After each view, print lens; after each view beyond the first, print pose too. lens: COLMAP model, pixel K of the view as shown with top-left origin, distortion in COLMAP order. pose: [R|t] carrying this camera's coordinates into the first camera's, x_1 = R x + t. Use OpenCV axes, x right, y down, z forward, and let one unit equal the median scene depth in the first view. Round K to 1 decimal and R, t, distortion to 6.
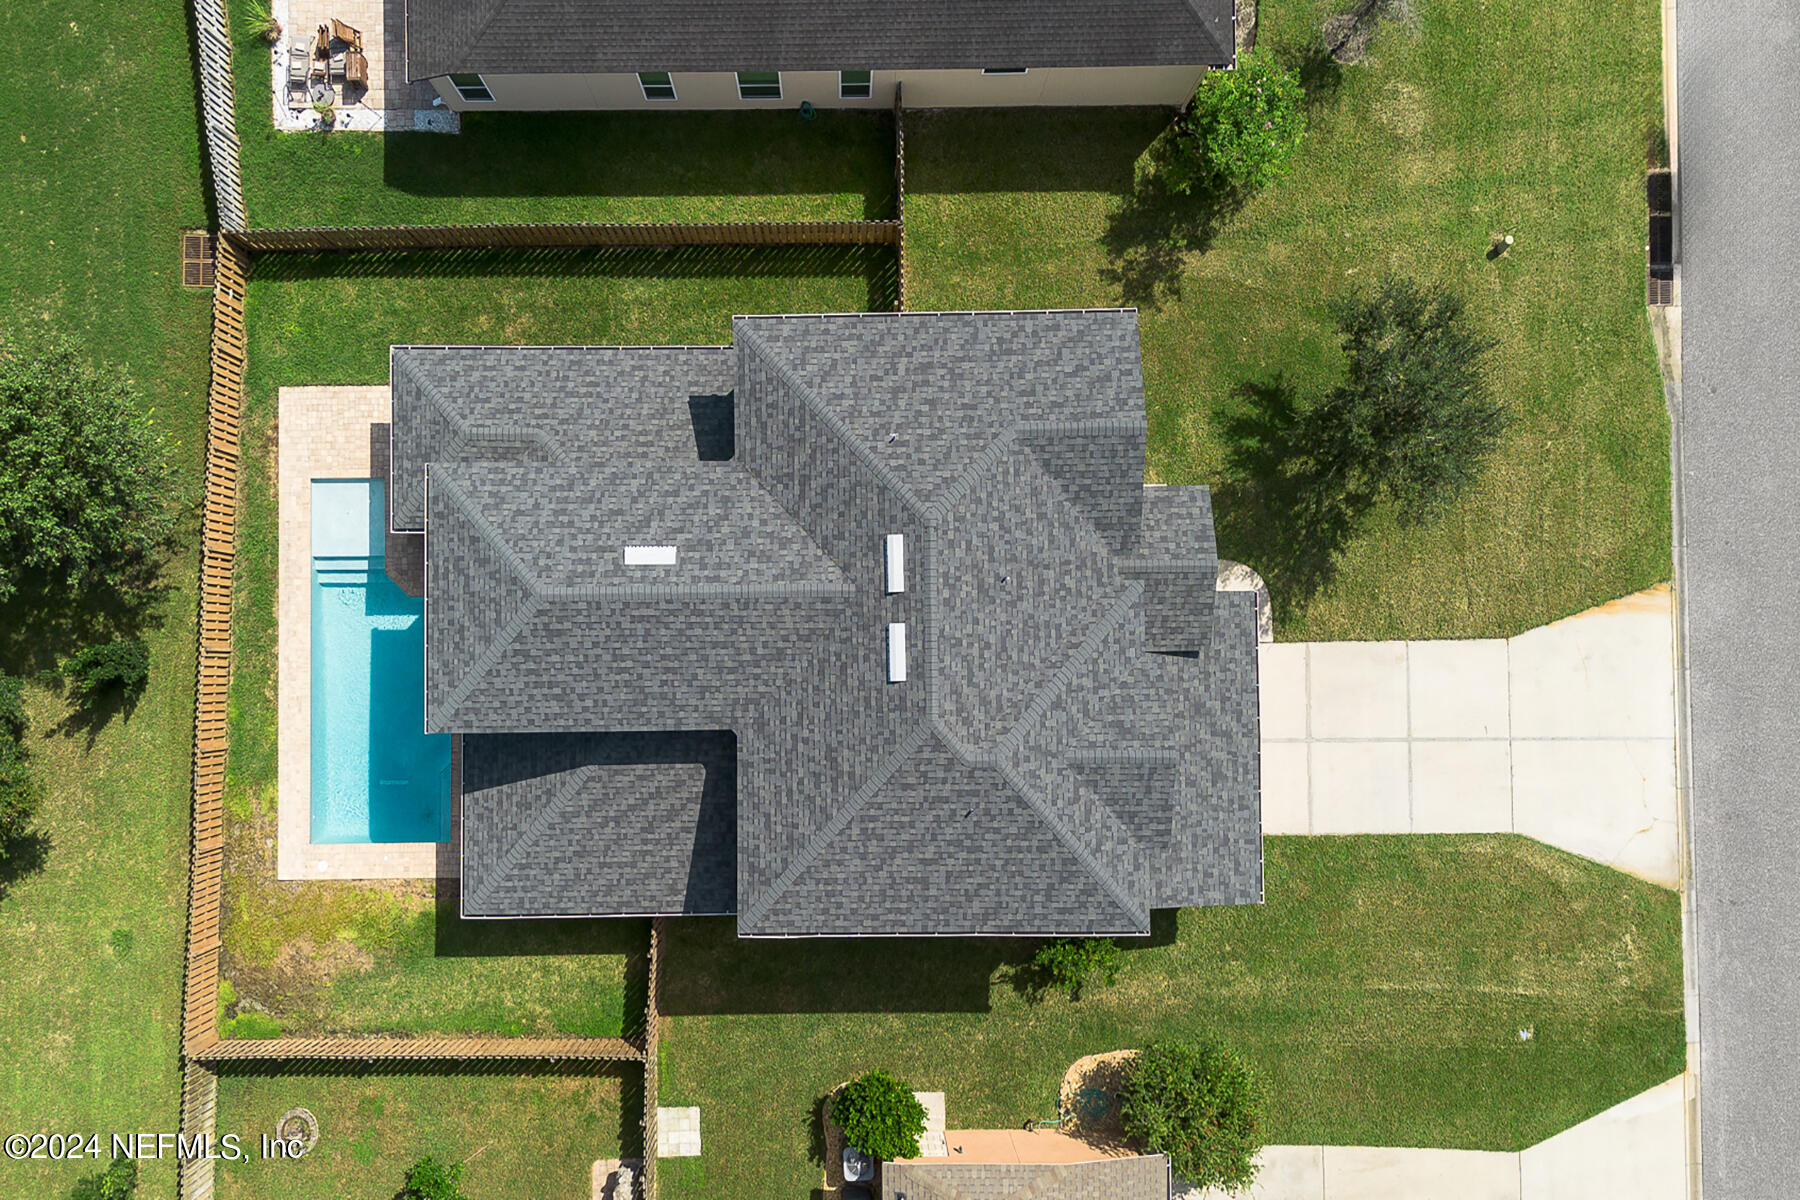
lens RADIAL K [[1369.7, 0, 893.8], [0, 1369.7, 662.2], [0, 0, 1]] dist [0.003347, -0.001747]
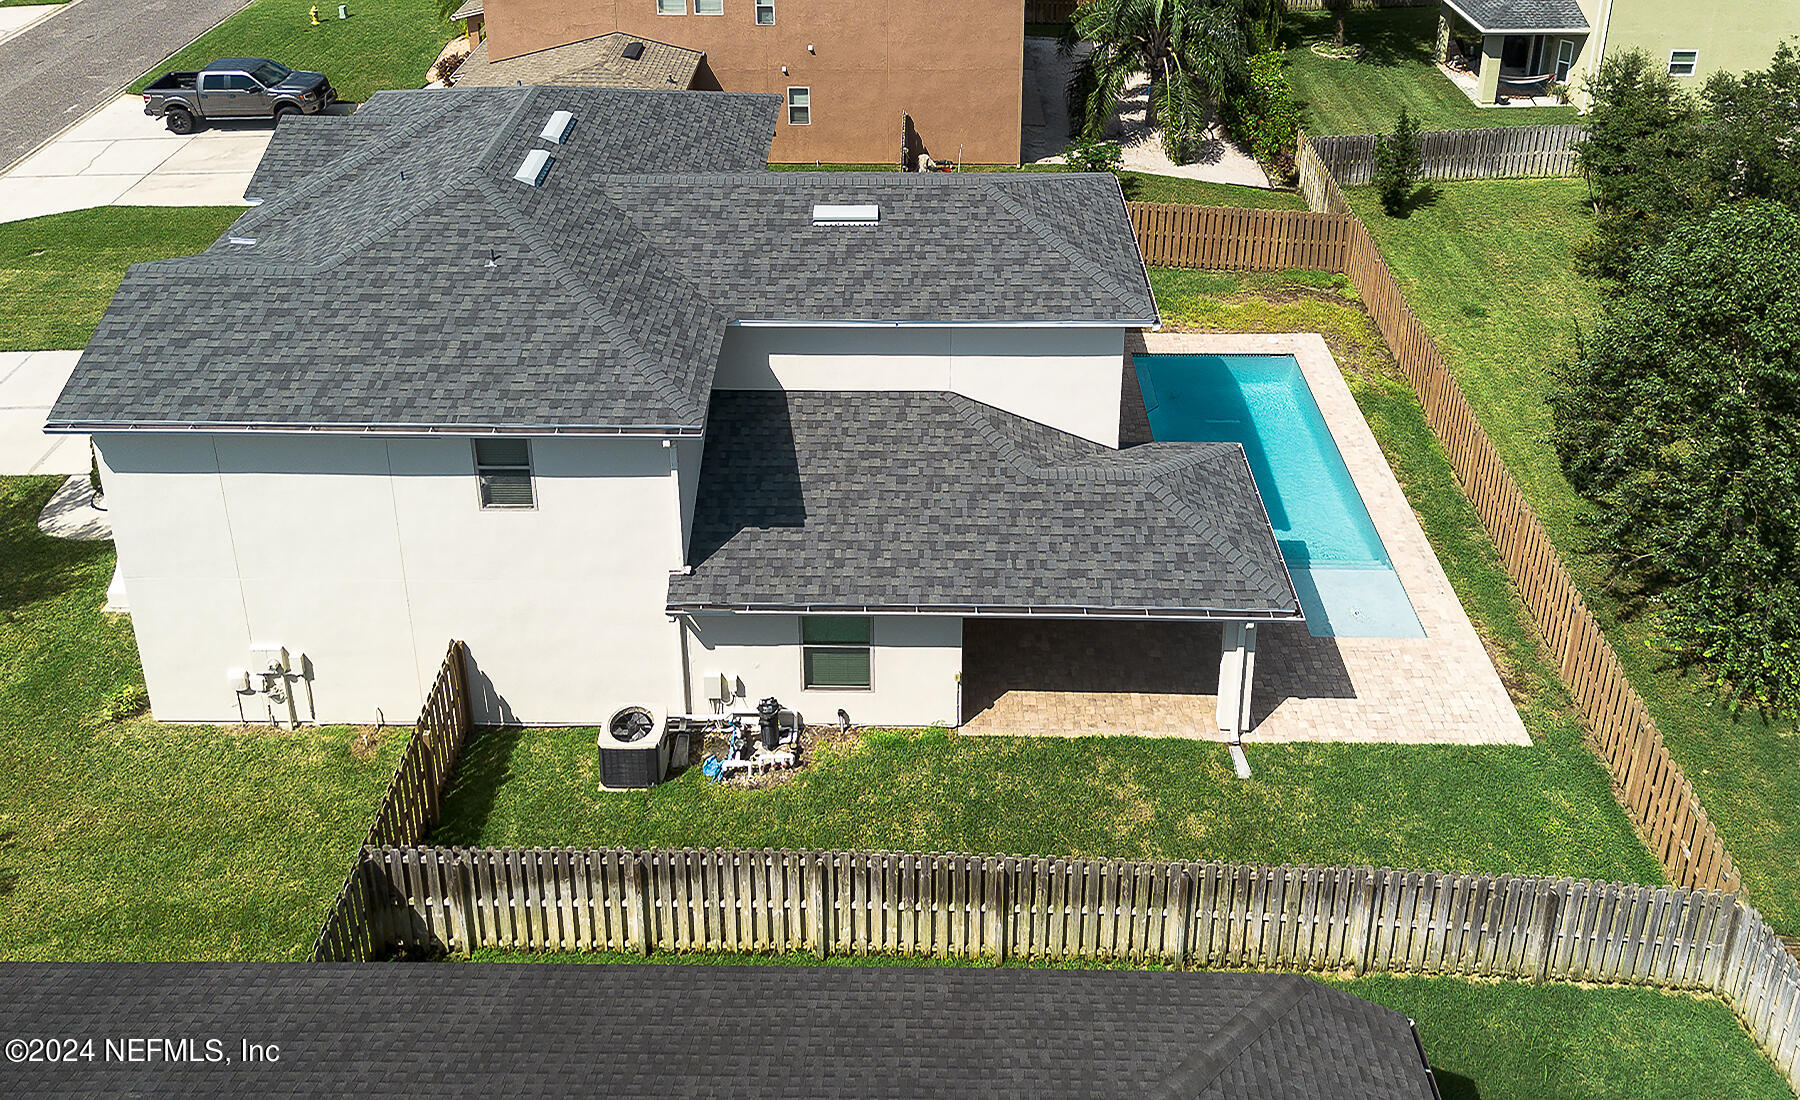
lens RADIAL K [[1613.8, 0, 931.5], [0, 1613.8, 549.5], [0, 0, 1]] dist [0.066465, -0.001704]
pose [[-0.998710, -0.040458, 0.030684, -0.246366], [0.044158, -0.393659, 0.918195, -0.937704], [-0.025069, 0.918366, 0.394937, 0.759221]]
